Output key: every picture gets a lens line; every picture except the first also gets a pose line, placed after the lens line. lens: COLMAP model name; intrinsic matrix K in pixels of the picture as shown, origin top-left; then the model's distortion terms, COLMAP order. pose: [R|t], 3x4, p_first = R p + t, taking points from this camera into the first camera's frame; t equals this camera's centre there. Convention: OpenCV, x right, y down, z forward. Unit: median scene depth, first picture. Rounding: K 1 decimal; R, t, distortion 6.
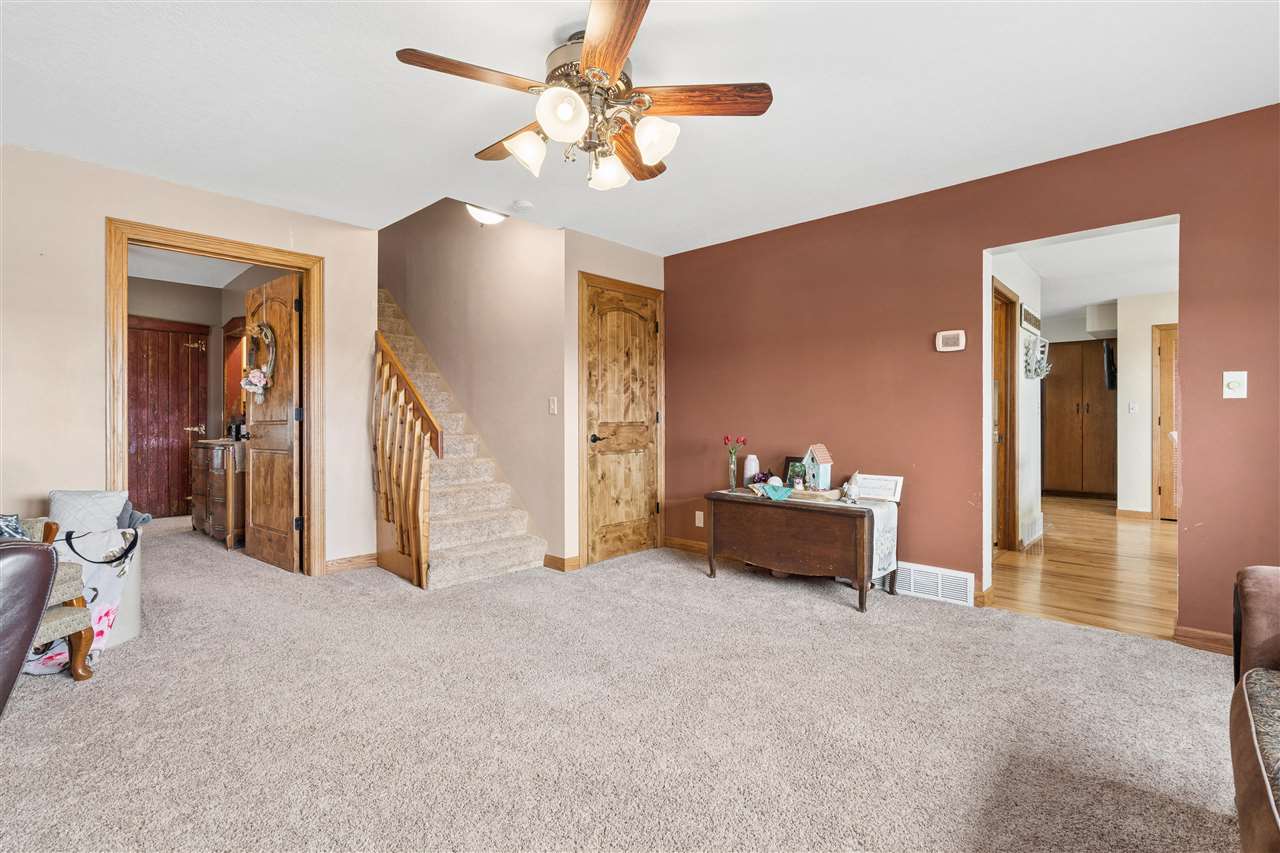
lens RADIAL K [[585.4, 0, 639.2], [0, 585.4, 422.8], [0, 0, 1]] dist [-0.005604, 0.005592]
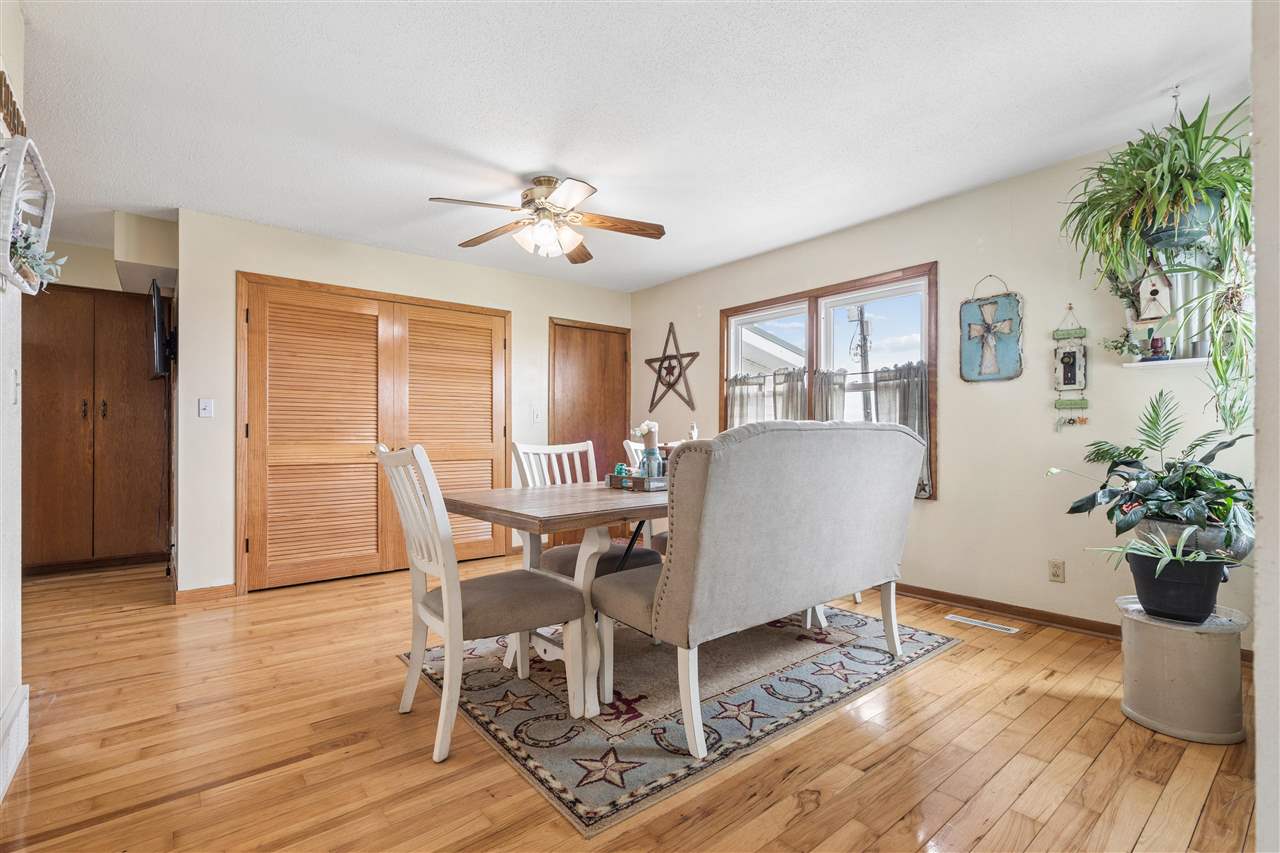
lens RADIAL K [[585.4, 0, 635.2], [0, 585.4, 430.9], [0, 0, 1]] dist [-0.005604, 0.005592]
pose [[0.131240, 0.007508, 0.991322, 0.329551], [0.007785, 0.999933, -0.008604, 0.005456], [-0.991320, 0.008847, 0.131172, 0.502714]]
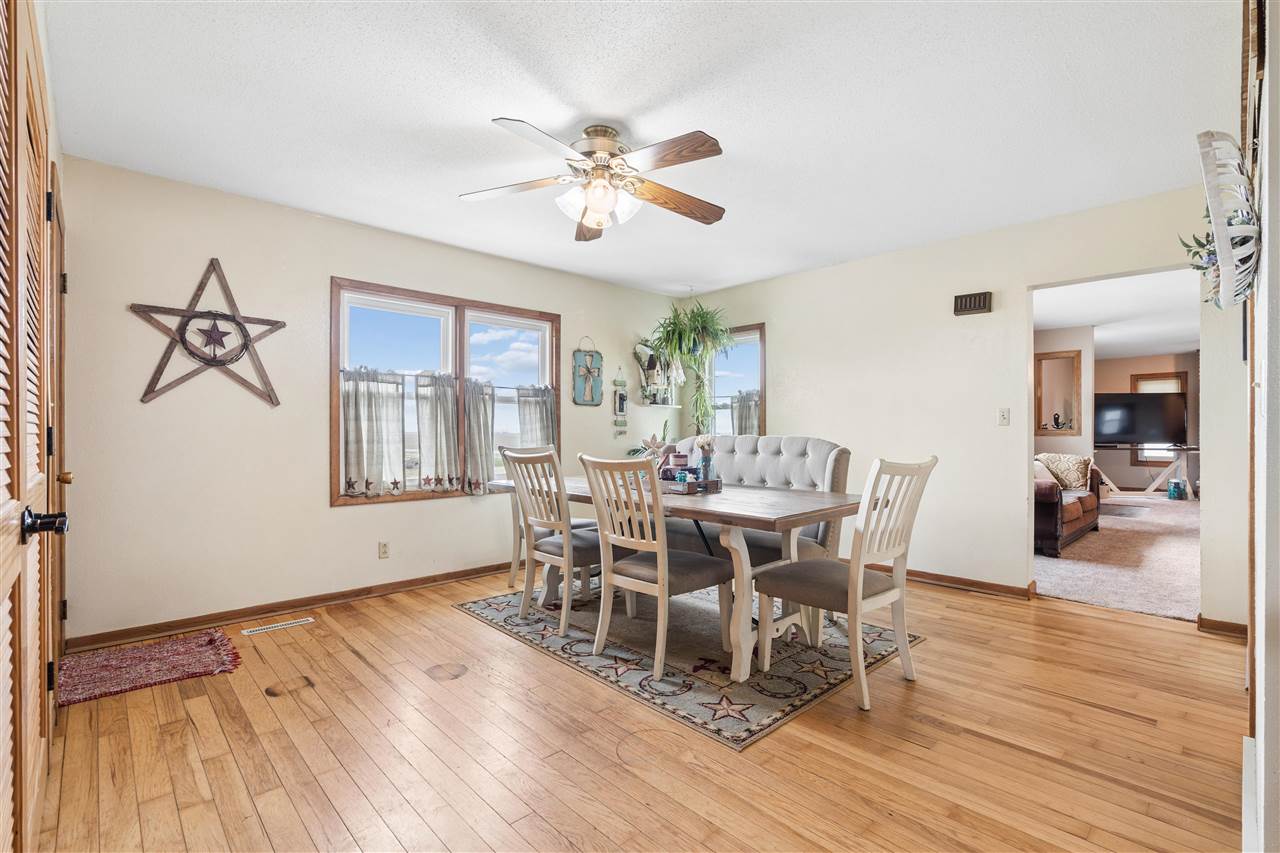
lens RADIAL K [[585.4, 0, 634.4], [0, 585.4, 434.4], [0, 0, 1]] dist [-0.005604, 0.005592]
pose [[-0.998268, -0.003646, 0.058714, 0.742778], [-0.003053, 0.999943, 0.010186, -0.008546], [-0.058748, 0.009990, -0.998223, 1.015197]]
